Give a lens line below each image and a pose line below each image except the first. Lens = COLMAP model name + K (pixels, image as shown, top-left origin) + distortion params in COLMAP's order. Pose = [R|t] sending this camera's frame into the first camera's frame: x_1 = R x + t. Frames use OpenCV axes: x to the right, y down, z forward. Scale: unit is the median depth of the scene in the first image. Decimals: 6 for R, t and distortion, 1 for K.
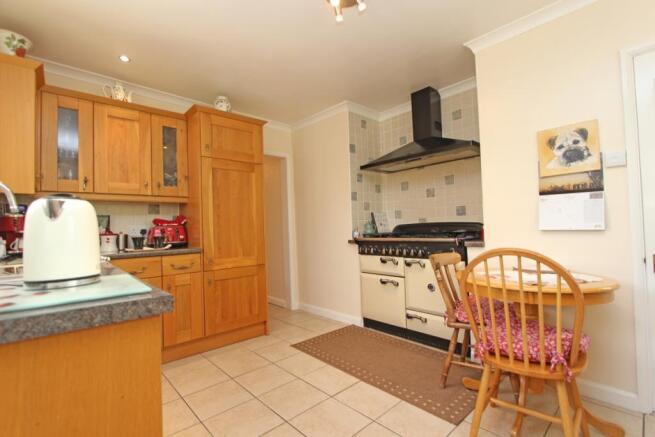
lens RADIAL K [[301.4, 0, 326.2], [0, 301.4, 218.1], [0, 0, 1]] dist [-0.003649, -0.000182]
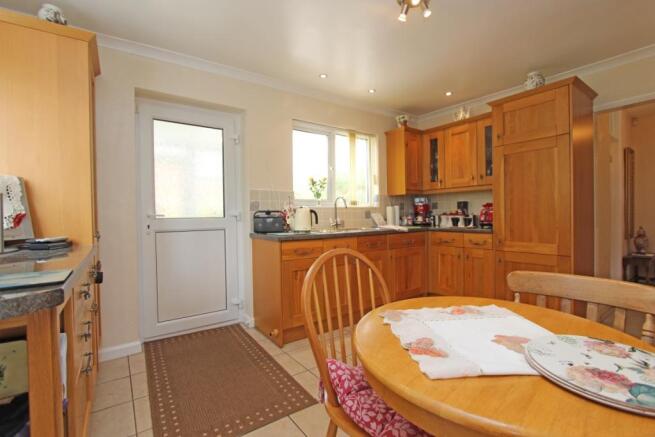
lens RADIAL K [[301.4, 0, 326.6], [0, 301.4, 218.7], [0, 0, 1]] dist [-0.003649, -0.000182]
pose [[-0.102770, 0.042014, -0.993817, 0.765482], [0.051254, 0.998004, 0.036890, -0.014480], [0.993384, -0.047146, -0.104718, 0.488892]]
